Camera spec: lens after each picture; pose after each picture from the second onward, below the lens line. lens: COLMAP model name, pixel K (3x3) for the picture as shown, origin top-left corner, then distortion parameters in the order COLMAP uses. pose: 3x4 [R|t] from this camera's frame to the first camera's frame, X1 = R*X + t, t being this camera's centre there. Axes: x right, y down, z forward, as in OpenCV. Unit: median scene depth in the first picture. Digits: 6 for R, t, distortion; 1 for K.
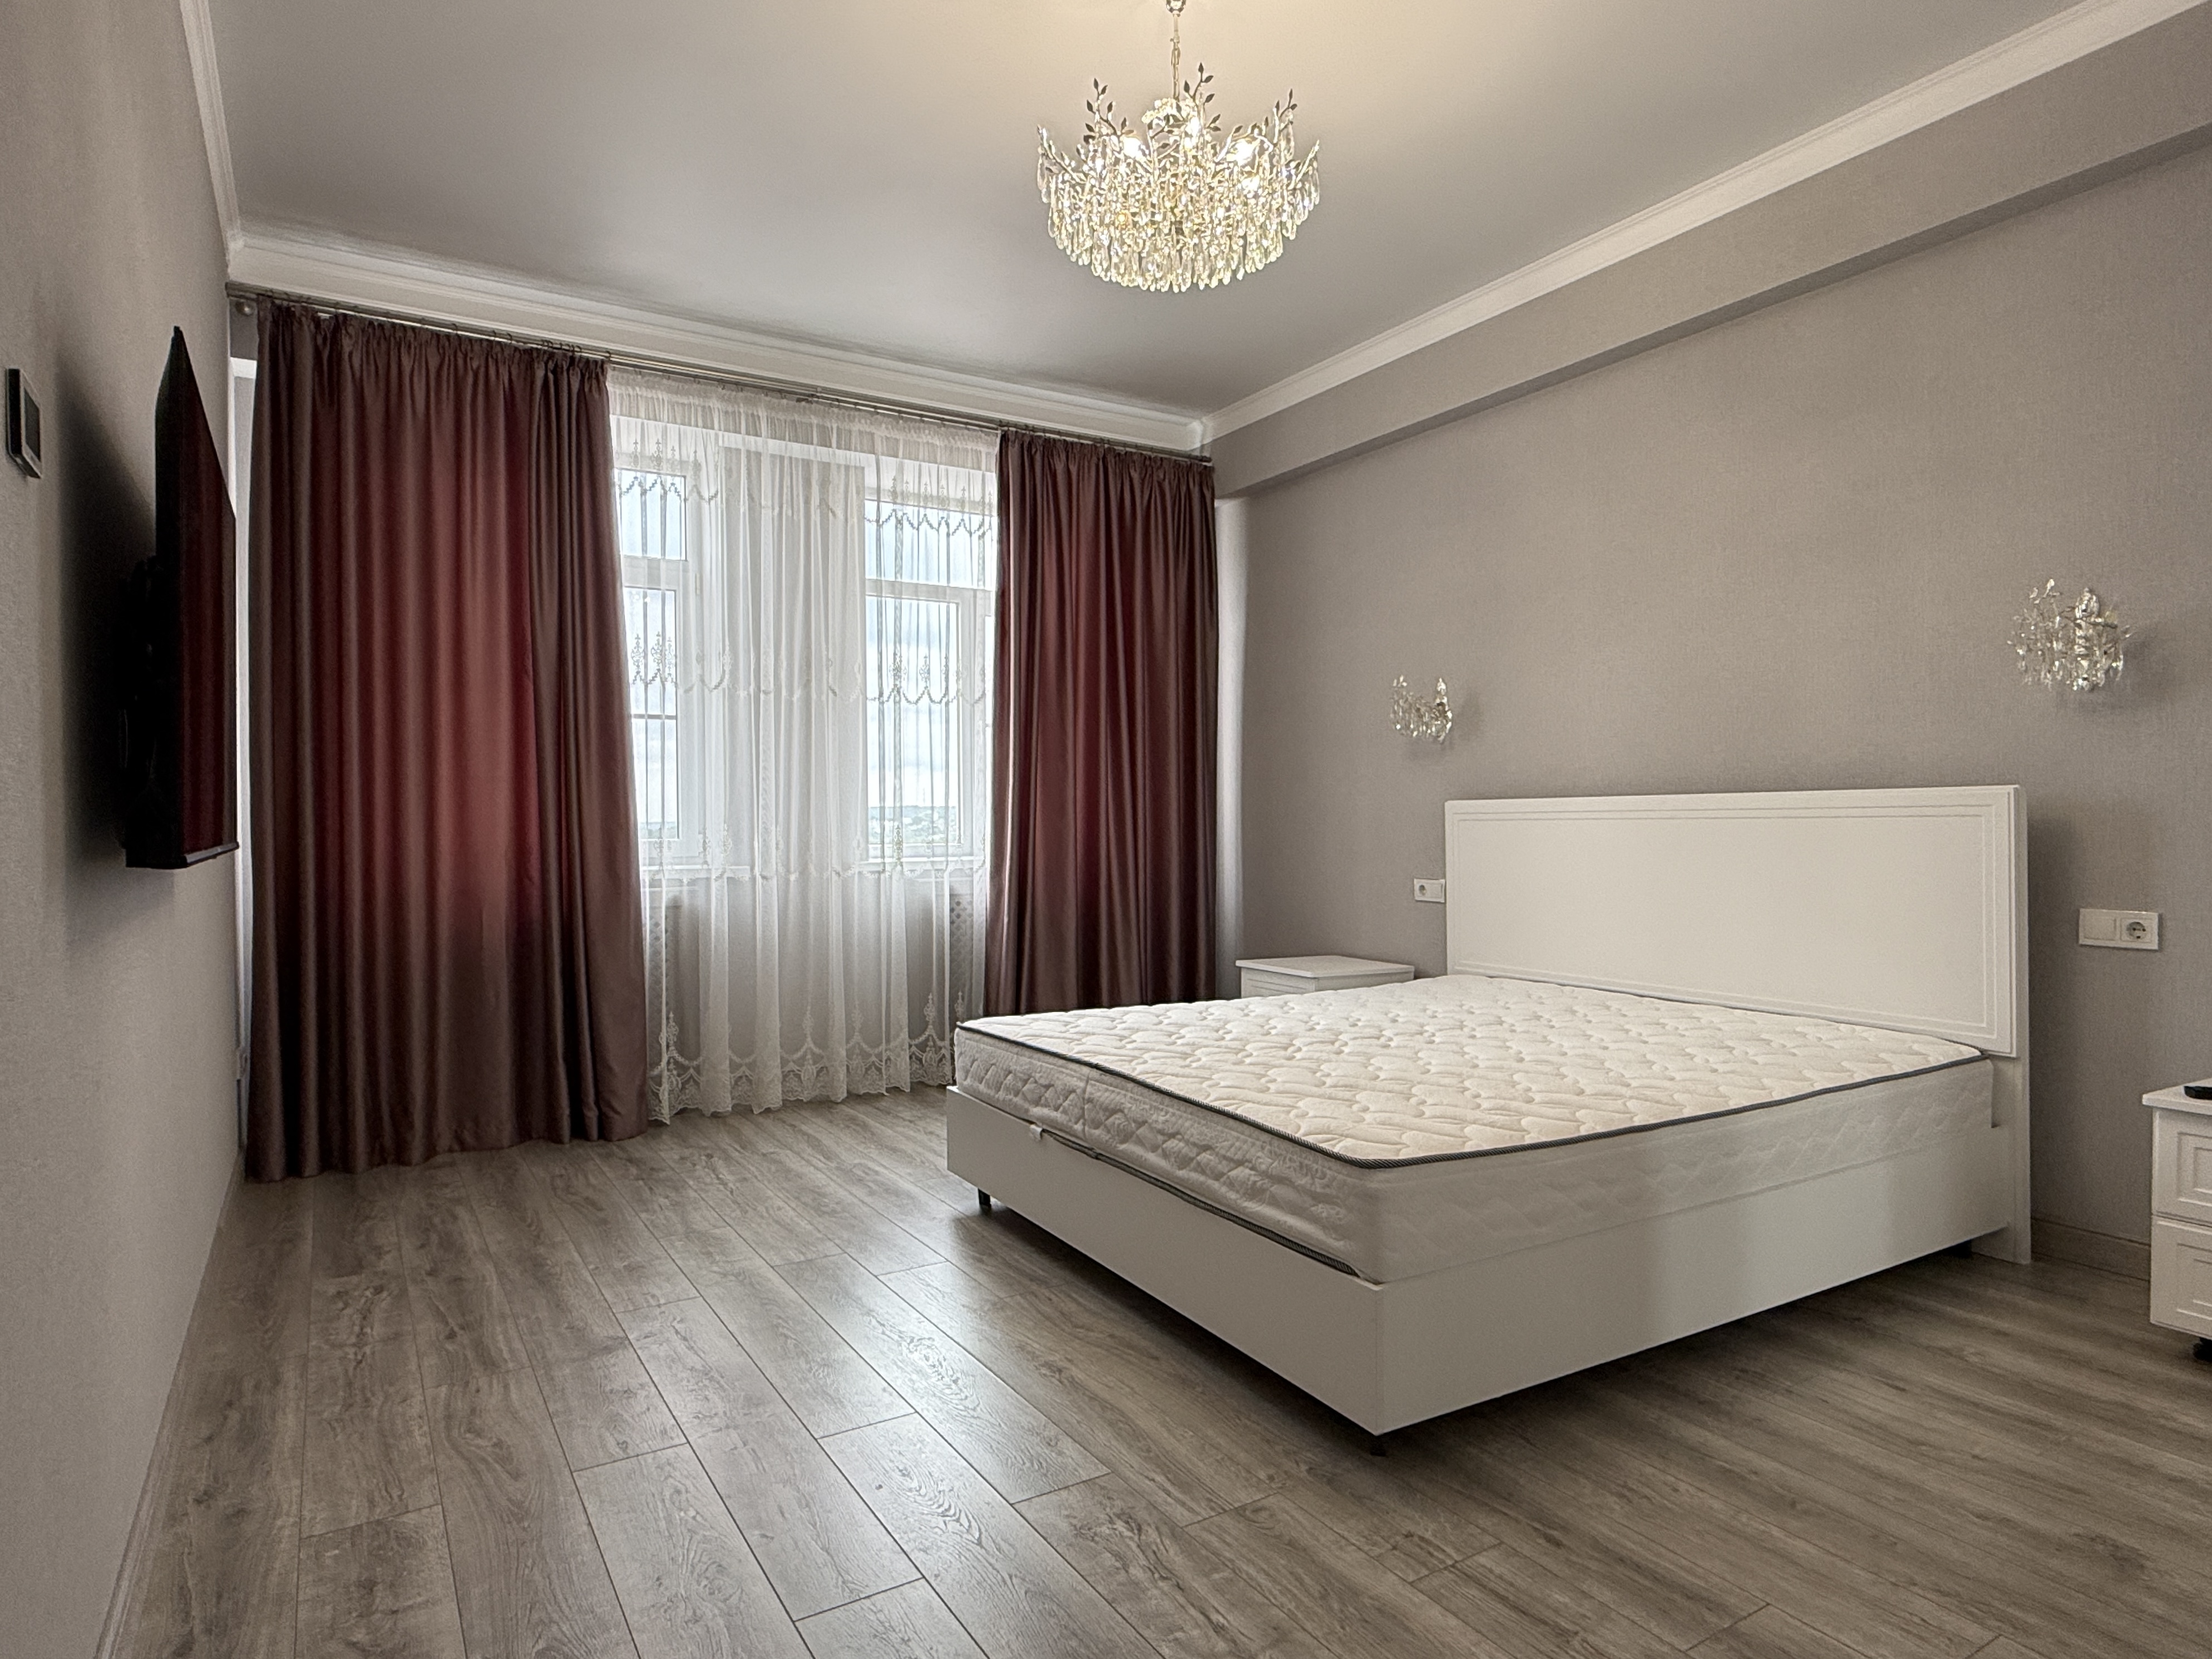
lens RADIAL K [[1255.2, 0, 1091.1], [0, 1255.2, 833.2], [0, 0, 1]] dist [0.001002, 0.001355]
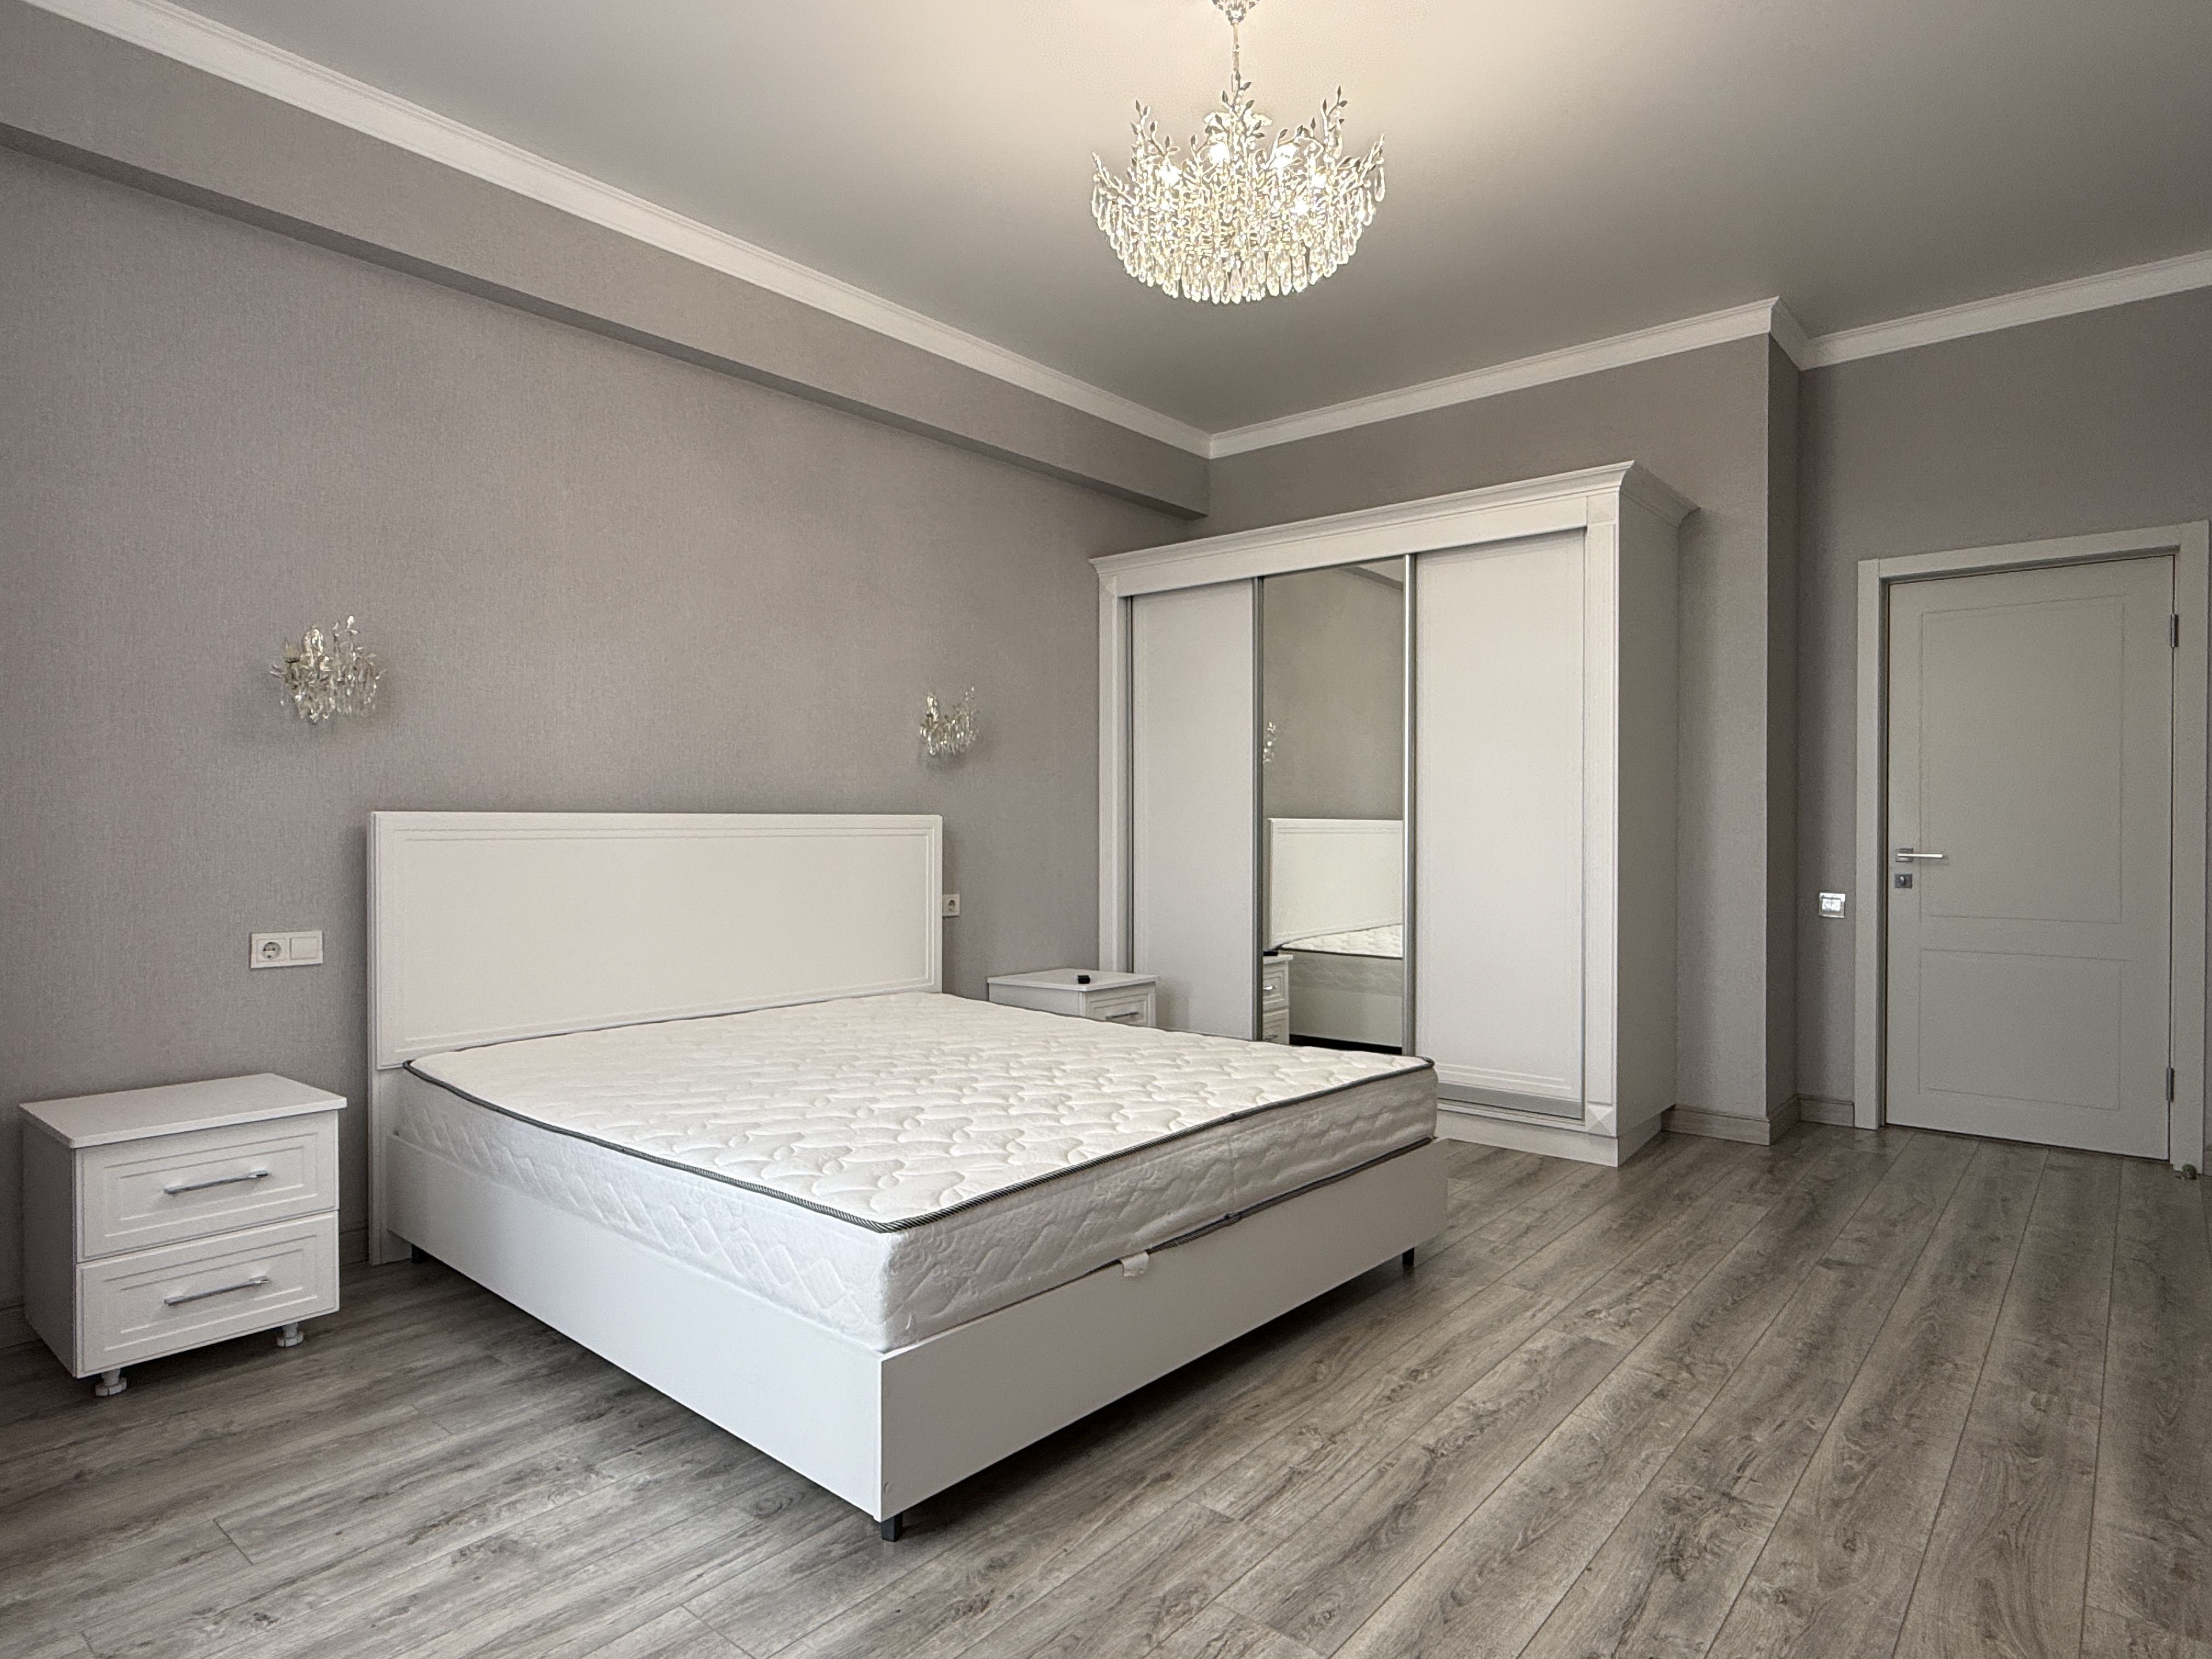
lens RADIAL K [[1255.2, 0, 1098.6], [0, 1255.2, 822.4], [0, 0, 1]] dist [0.001002, 0.001355]
pose [[-0.323879, 0.010275, 0.946043, -0.880414], [0.010789, 0.999916, -0.007167, -0.019122], [-0.946037, 0.007886, -0.323963, 1.502992]]
